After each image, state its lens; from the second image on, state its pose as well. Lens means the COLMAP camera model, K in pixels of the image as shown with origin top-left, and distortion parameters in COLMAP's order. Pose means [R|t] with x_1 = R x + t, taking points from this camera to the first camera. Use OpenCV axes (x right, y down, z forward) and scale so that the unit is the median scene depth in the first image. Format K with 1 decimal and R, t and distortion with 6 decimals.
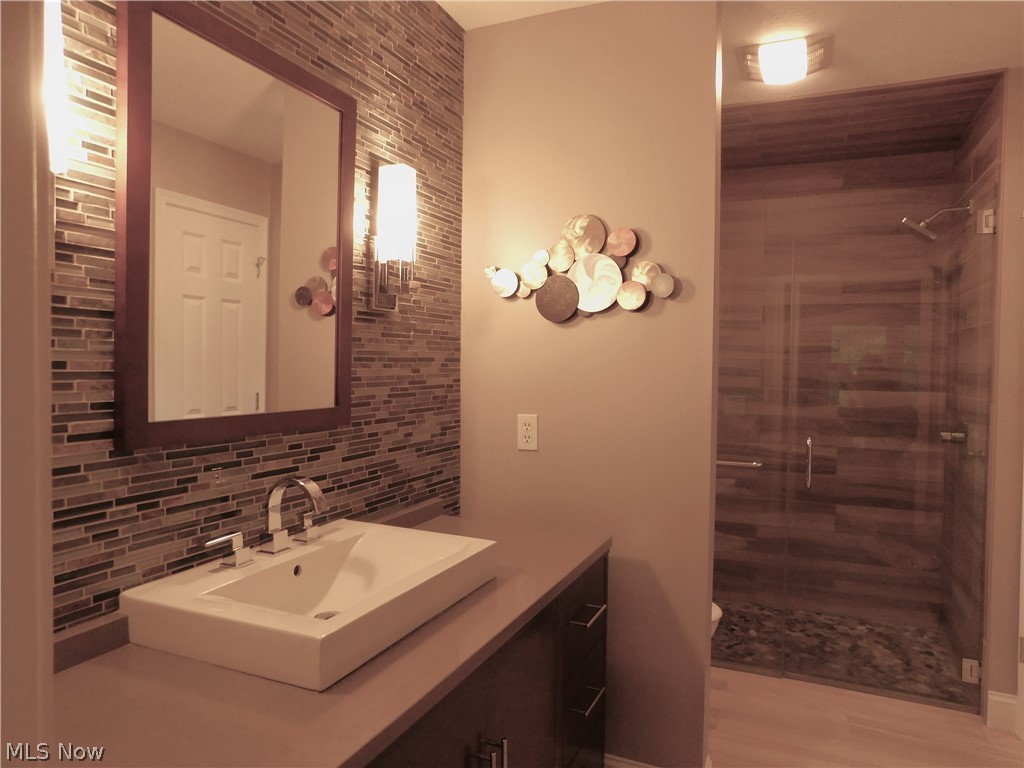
lens RADIAL K [[676.6, 0, 503.5], [0, 676.6, 383.0], [0, 0, 1]] dist [-0.060305, 0.028859]
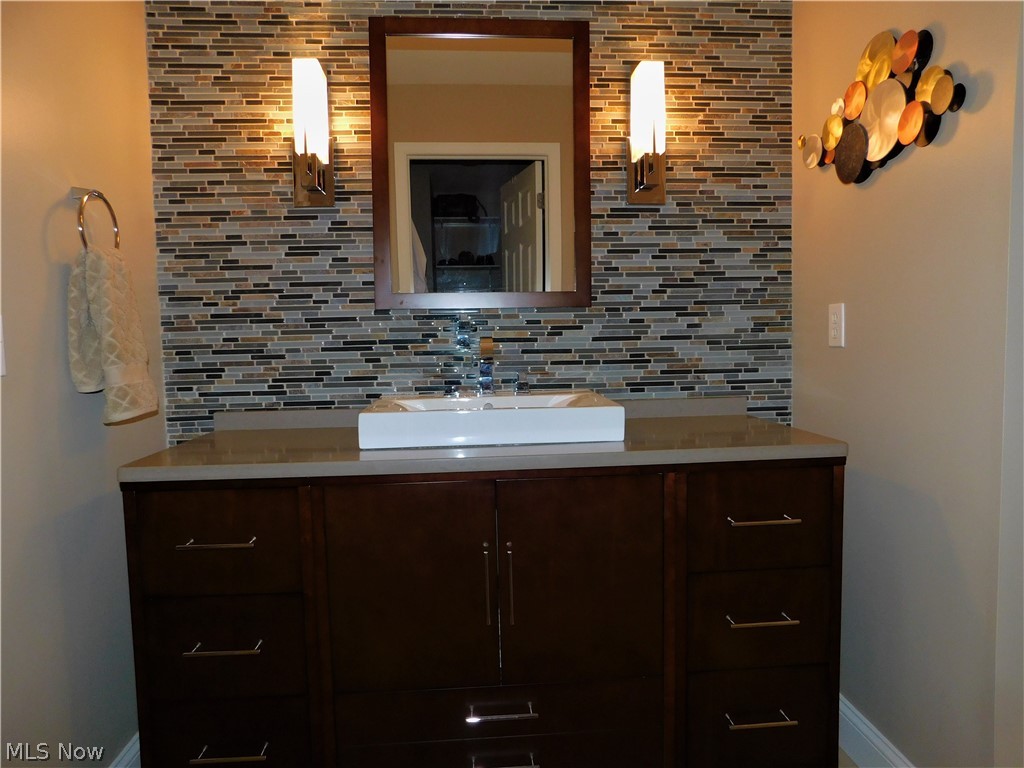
lens RADIAL K [[676.6, 0, 512.3], [0, 676.6, 383.4], [0, 0, 1]] dist [-0.060305, 0.028859]
pose [[0.477820, 0.044444, -0.877333, 0.679947], [-0.004258, 0.998825, 0.048280, 0.126940], [0.878447, -0.019334, 0.477448, 0.303748]]
